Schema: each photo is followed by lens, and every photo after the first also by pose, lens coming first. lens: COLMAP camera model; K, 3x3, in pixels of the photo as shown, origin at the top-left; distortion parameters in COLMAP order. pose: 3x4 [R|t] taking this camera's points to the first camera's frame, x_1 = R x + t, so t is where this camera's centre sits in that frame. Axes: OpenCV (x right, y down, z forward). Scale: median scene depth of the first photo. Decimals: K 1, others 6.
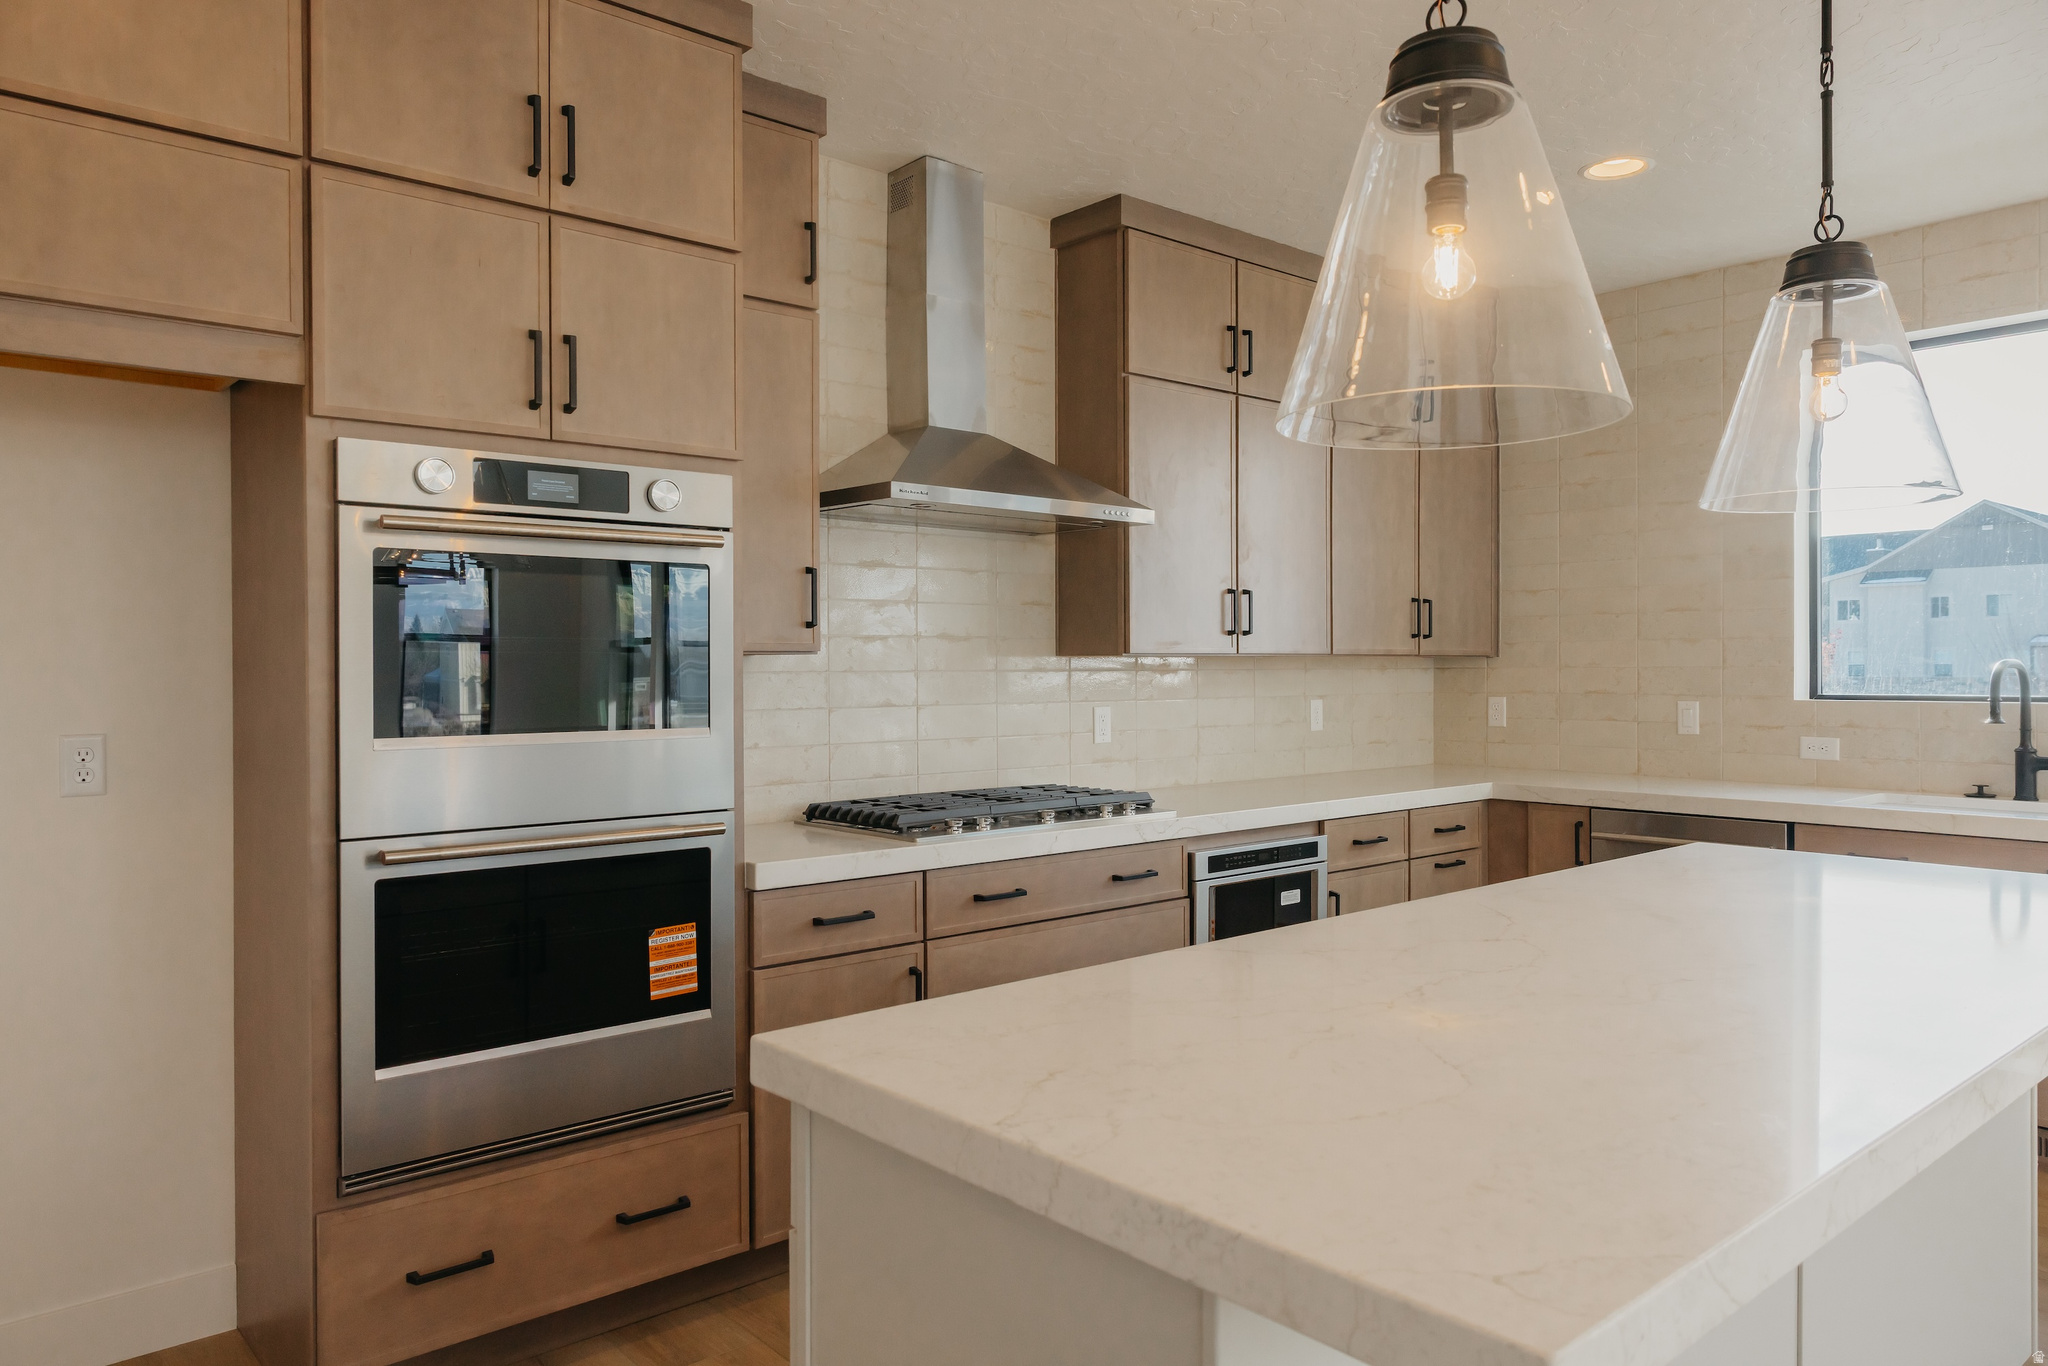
lens RADIAL K [[1370.1, 0, 1030.7], [0, 1370.1, 672.8], [0, 0, 1]] dist [-0.002572, -0.000827]
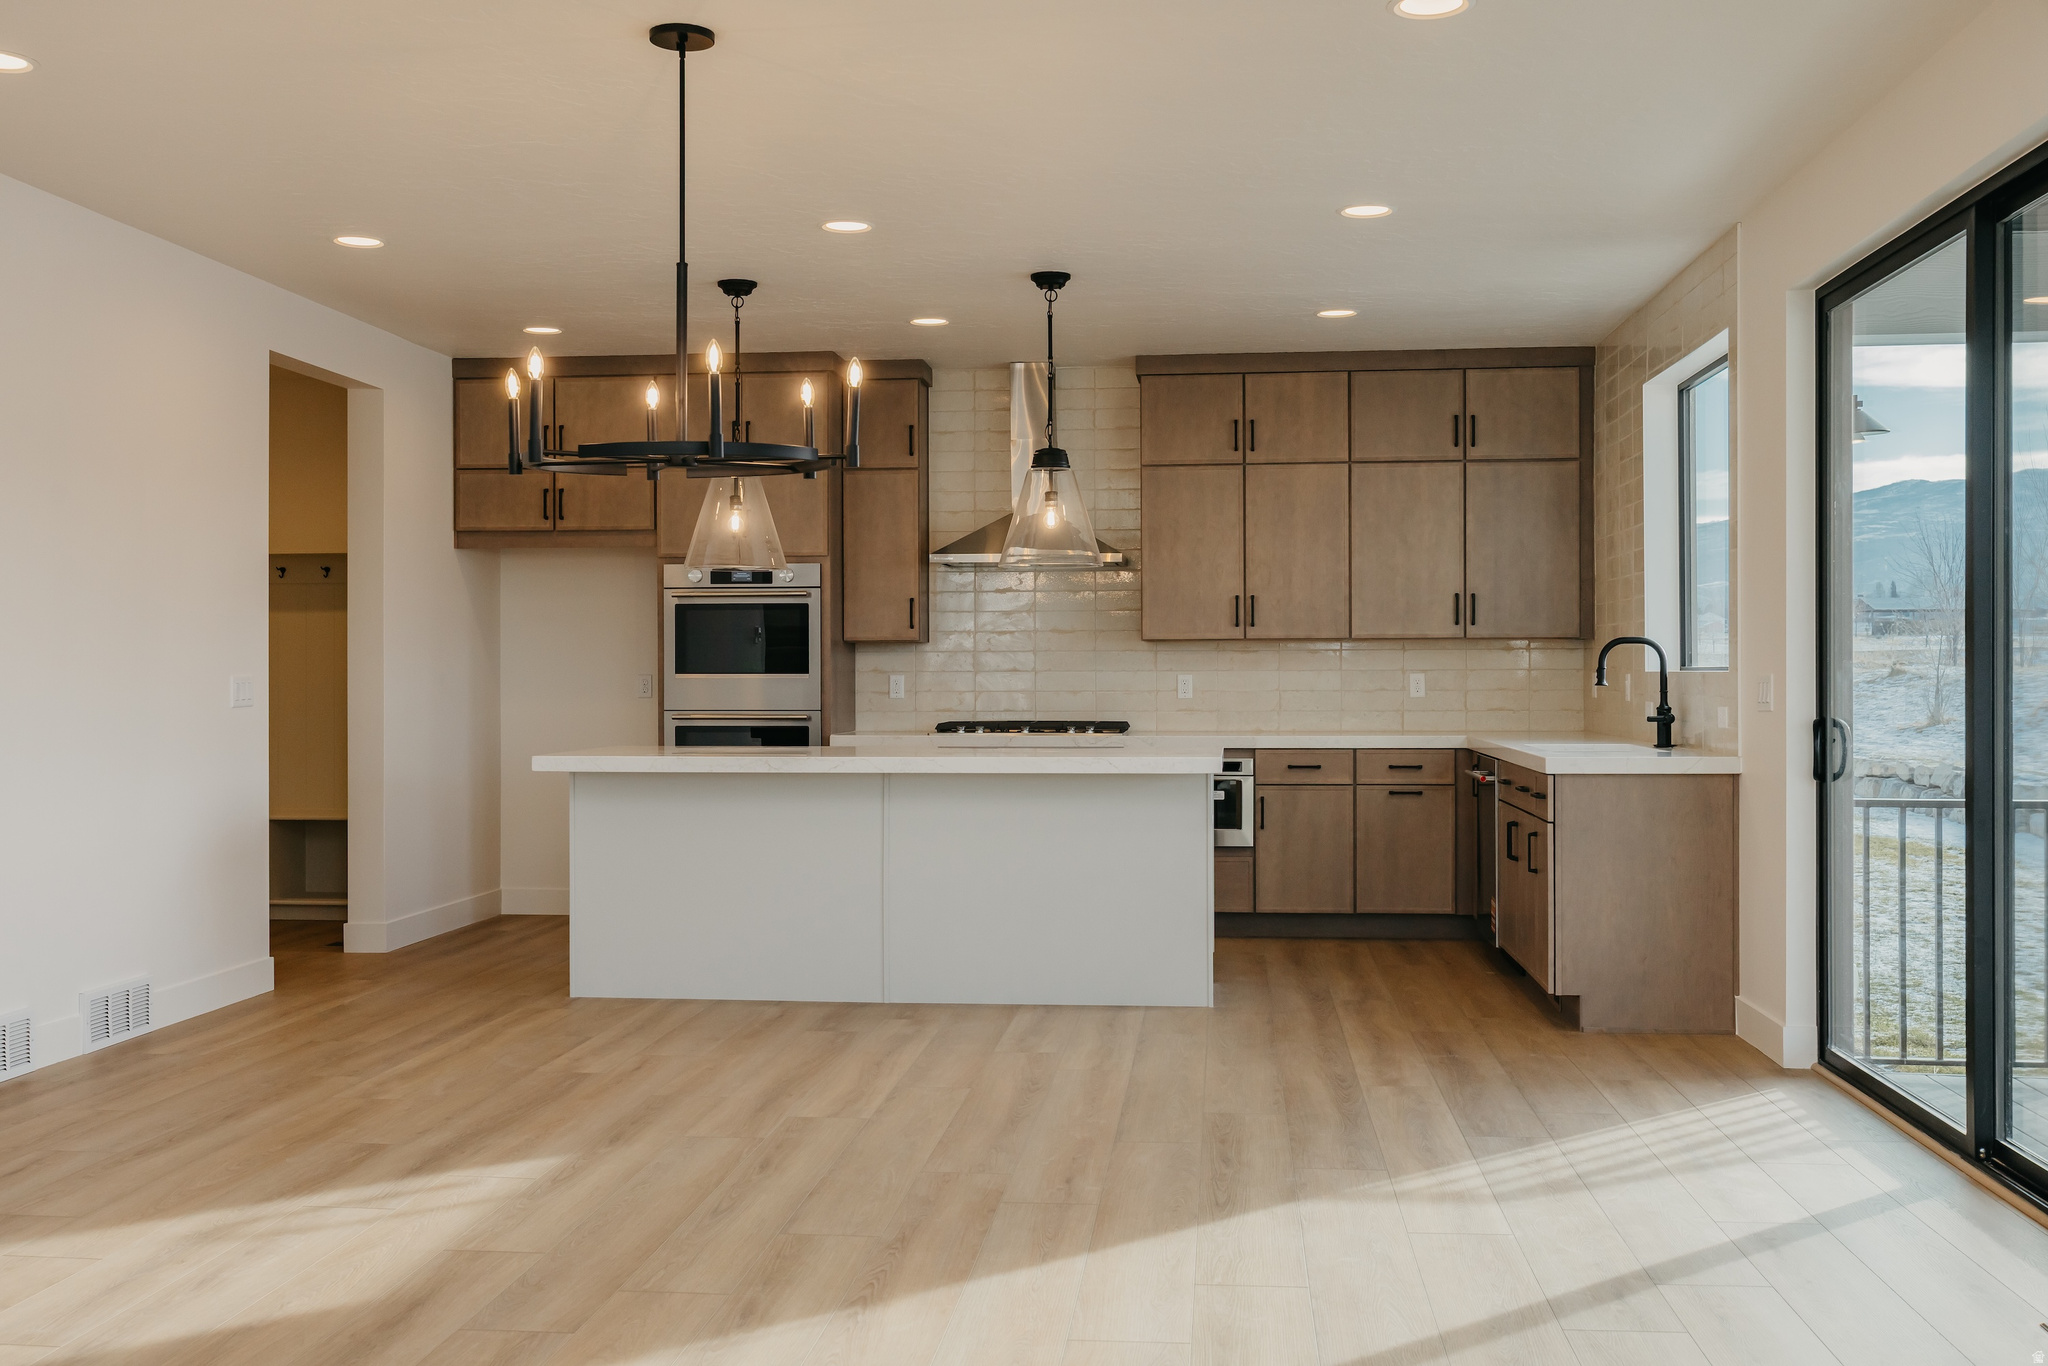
lens RADIAL K [[1928.6, 0, 1024.0], [0, 1928.6, 675.2], [0, 0, 1]] dist [-0.008655, 0.000000]
pose [[0.681640, 0.001600, -0.731686, 1.611601], [-0.002313, 0.999997, 0.000031, 0.027901], [0.731684, 0.001671, 0.681642, -0.637038]]
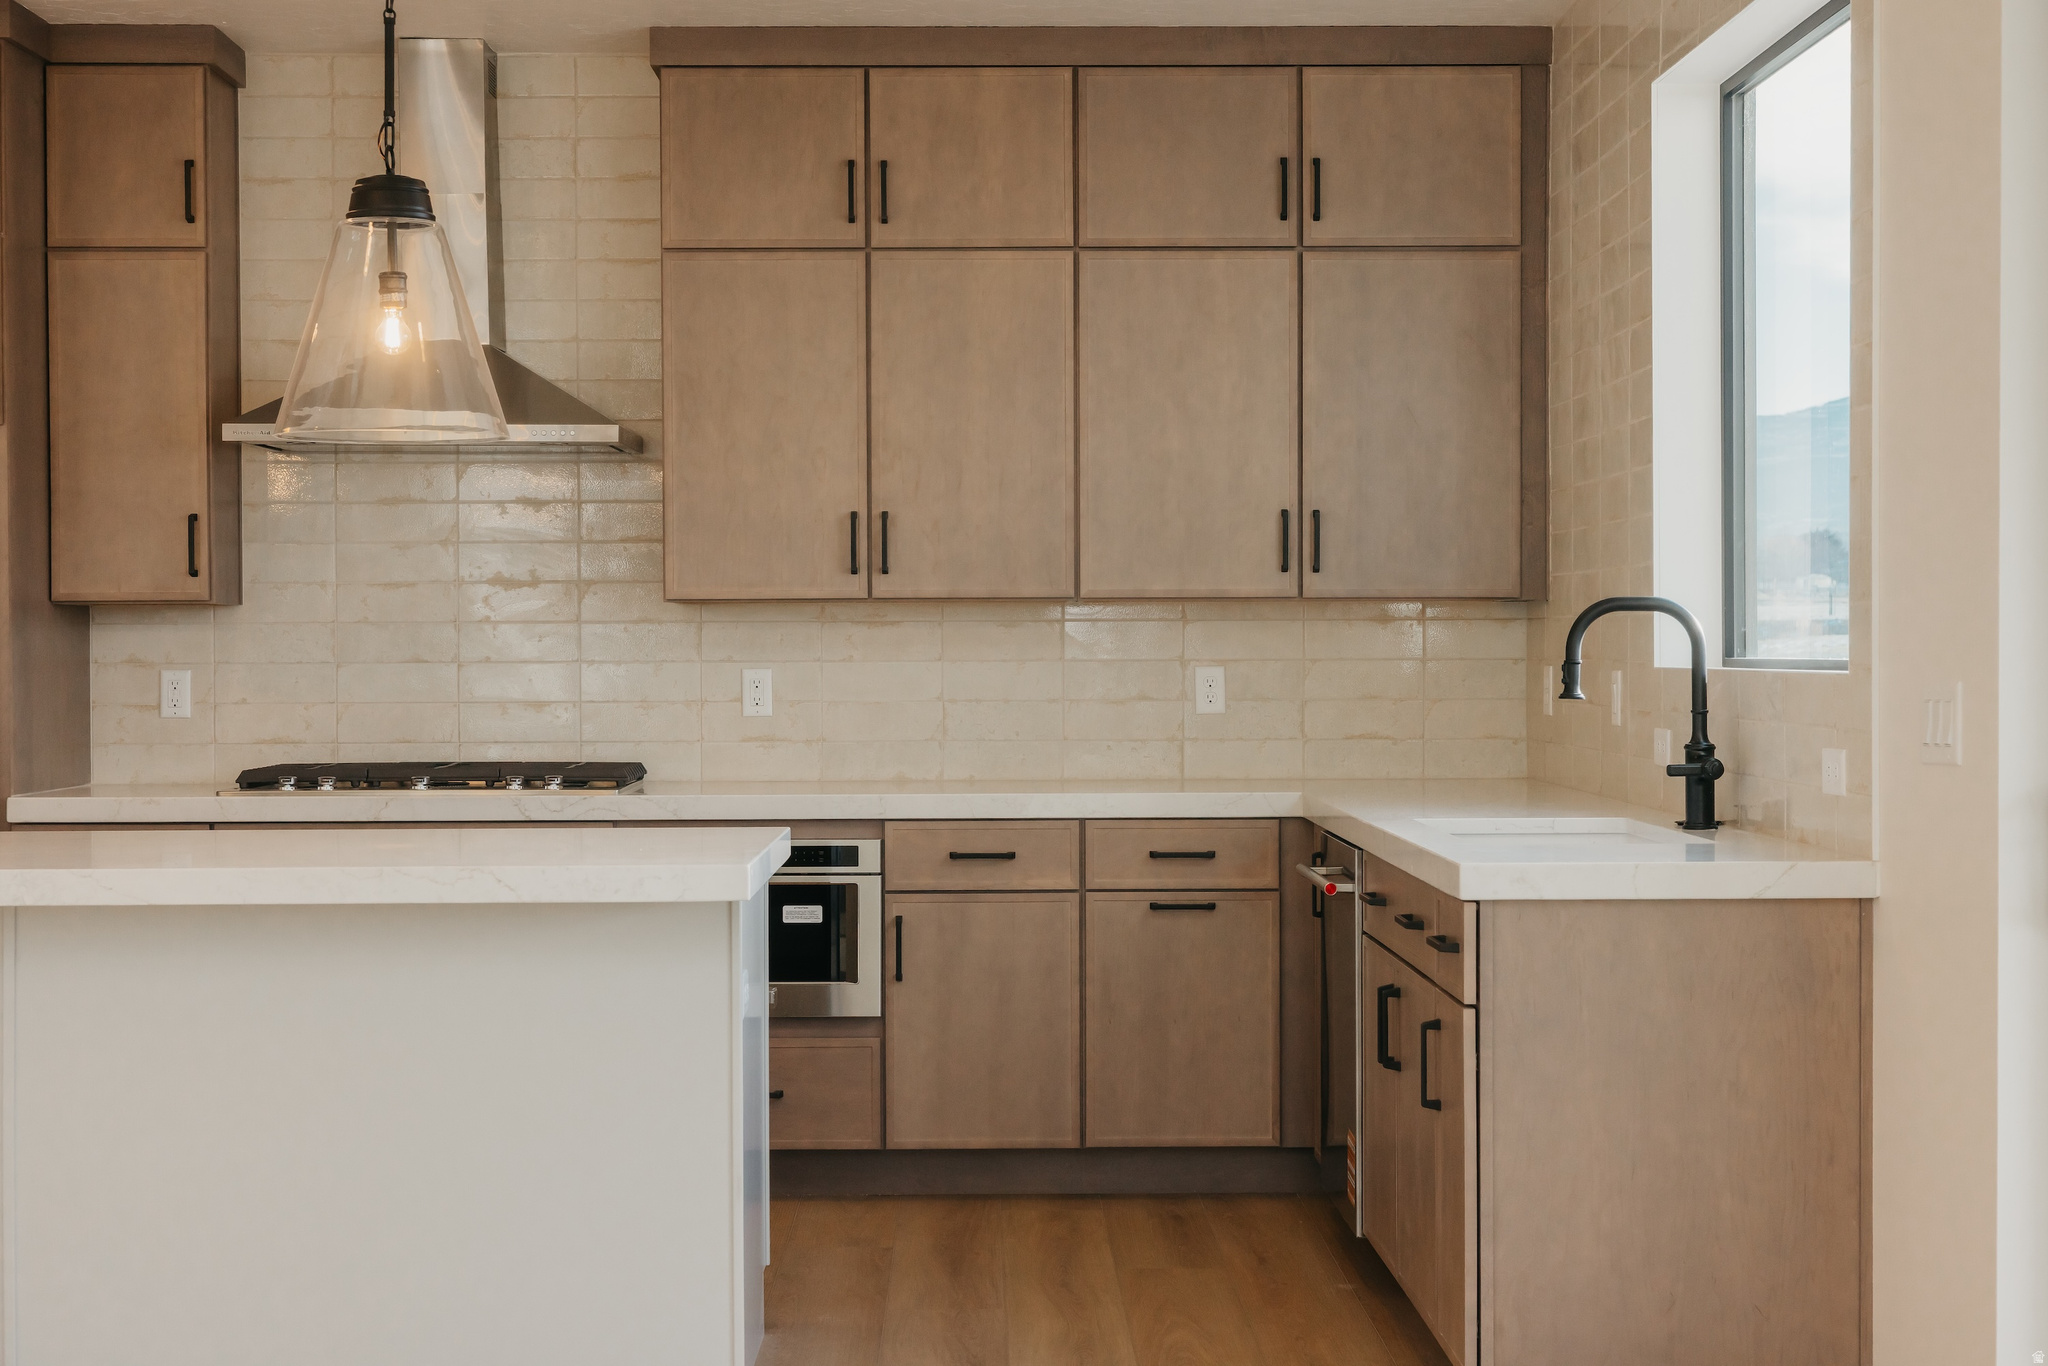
lens RADIAL K [[2910.7, 0, 1031.5], [0, 2910.7, 691.7], [0, 0, 1]] dist [0.001512, 0.000000]
pose [[0.766037, 0.010424, -0.642712, 1.312053], [-0.001976, 0.999902, 0.013863, 0.015731], [0.642793, -0.009350, 0.765983, -0.164690]]
